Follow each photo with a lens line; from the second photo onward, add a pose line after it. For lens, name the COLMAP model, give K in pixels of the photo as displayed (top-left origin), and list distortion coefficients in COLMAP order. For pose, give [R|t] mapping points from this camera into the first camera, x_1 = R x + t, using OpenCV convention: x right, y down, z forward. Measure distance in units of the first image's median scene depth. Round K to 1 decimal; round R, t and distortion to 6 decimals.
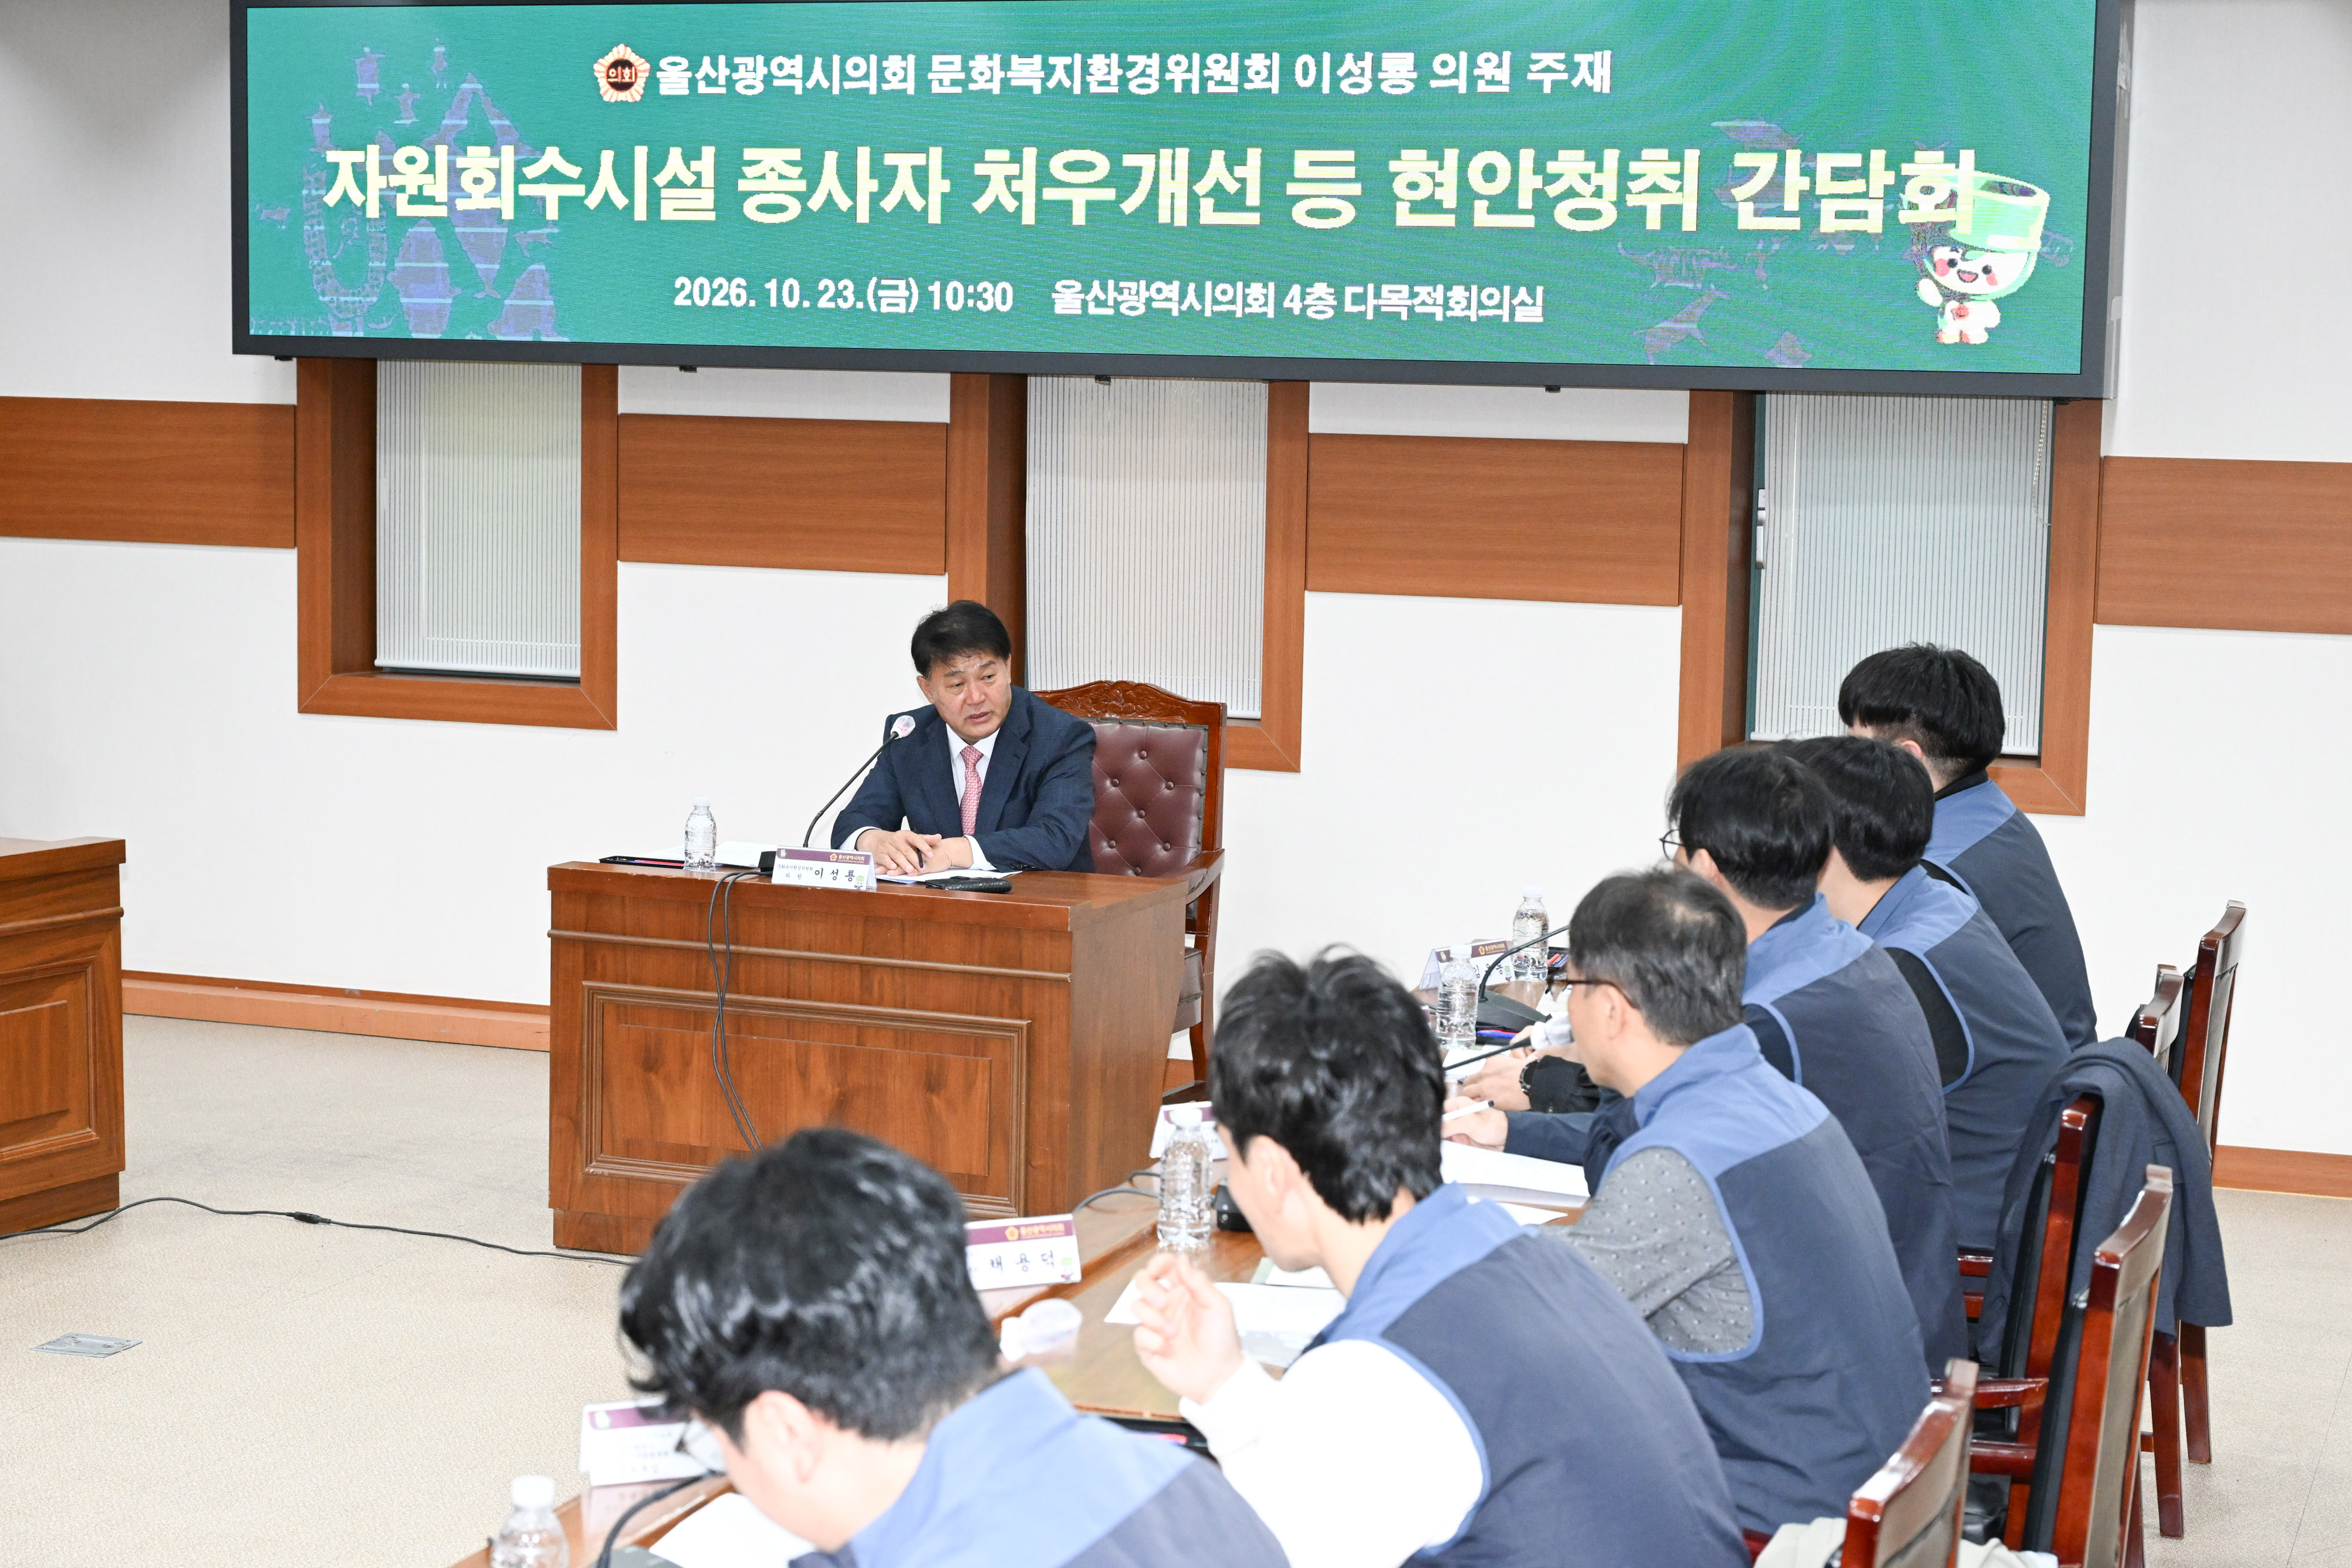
lens RADIAL K [[4059.3, 0, 1164.1], [0, 4059.3, 762.8], [0, 0, 1]] dist [0.002481, 0.000000]
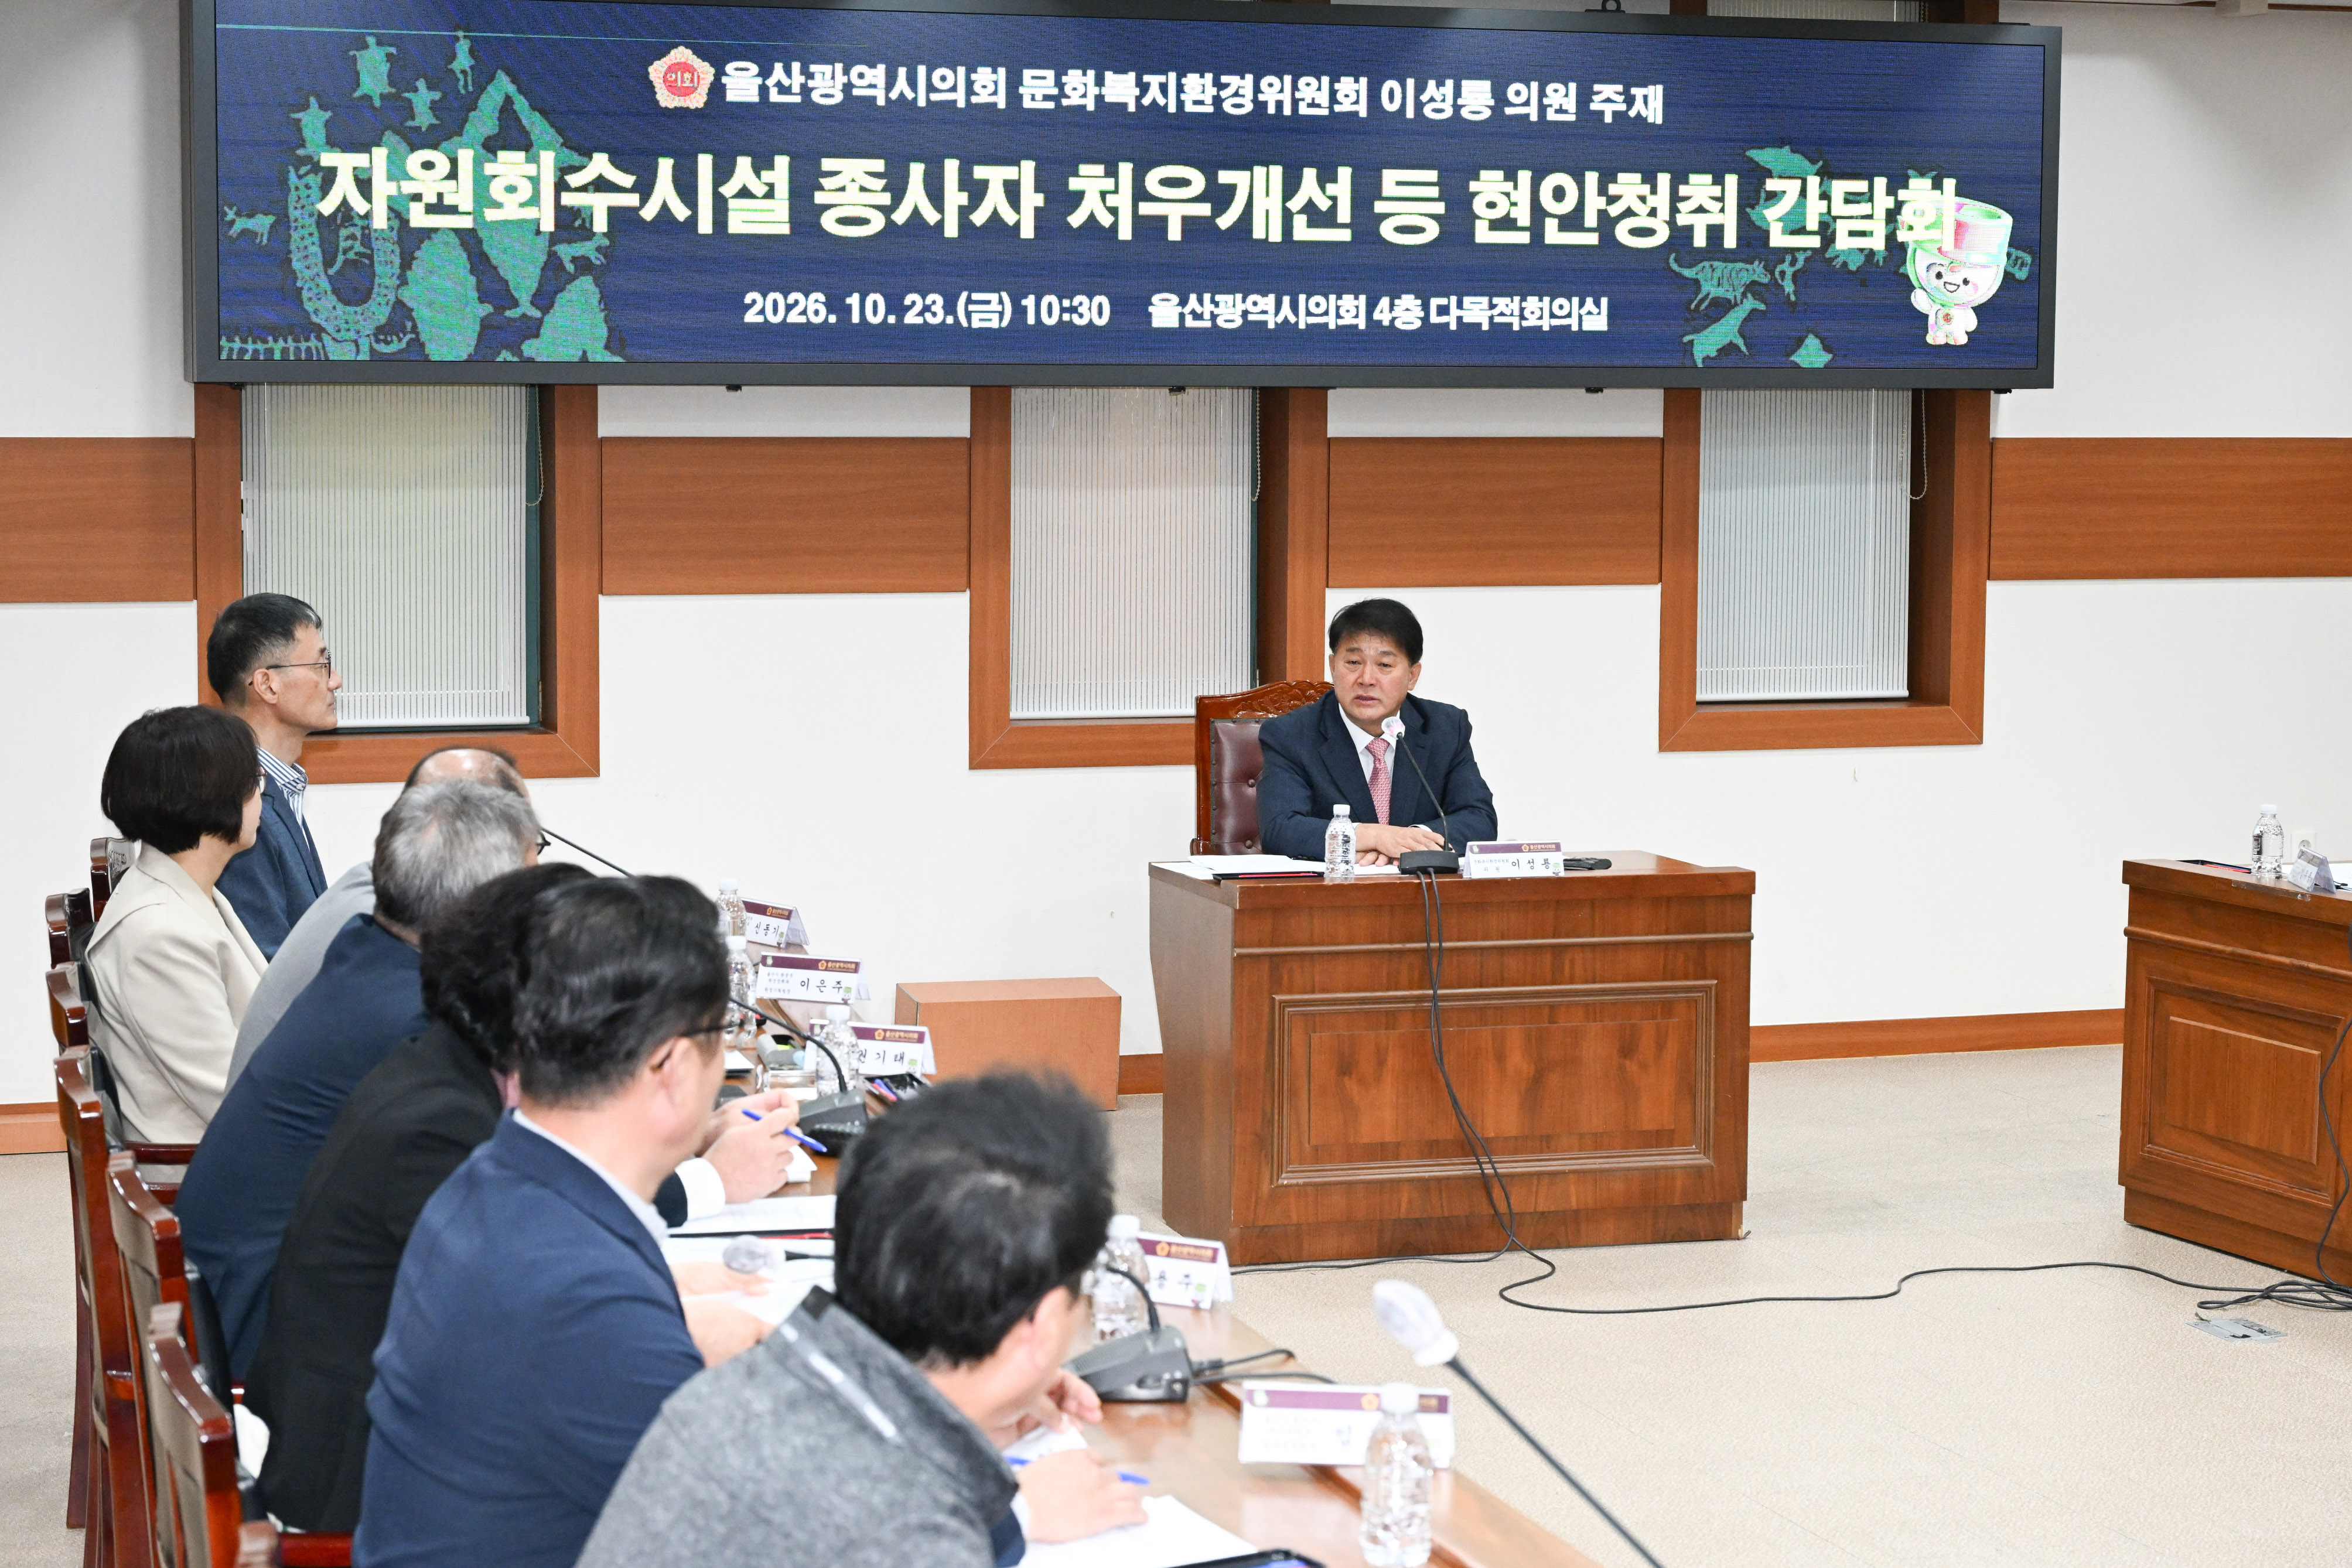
lens RADIAL K [[4576.9, 0, 1197.2], [0, 4576.9, 722.0], [0, 0, 1]] dist [0.016143, 0.000000]
pose [[0.780654, -0.065740, 0.621497, -0.752969], [0.074282, 0.997163, 0.012172, -0.025694], [-0.620534, 0.036664, 0.783322, 0.101744]]
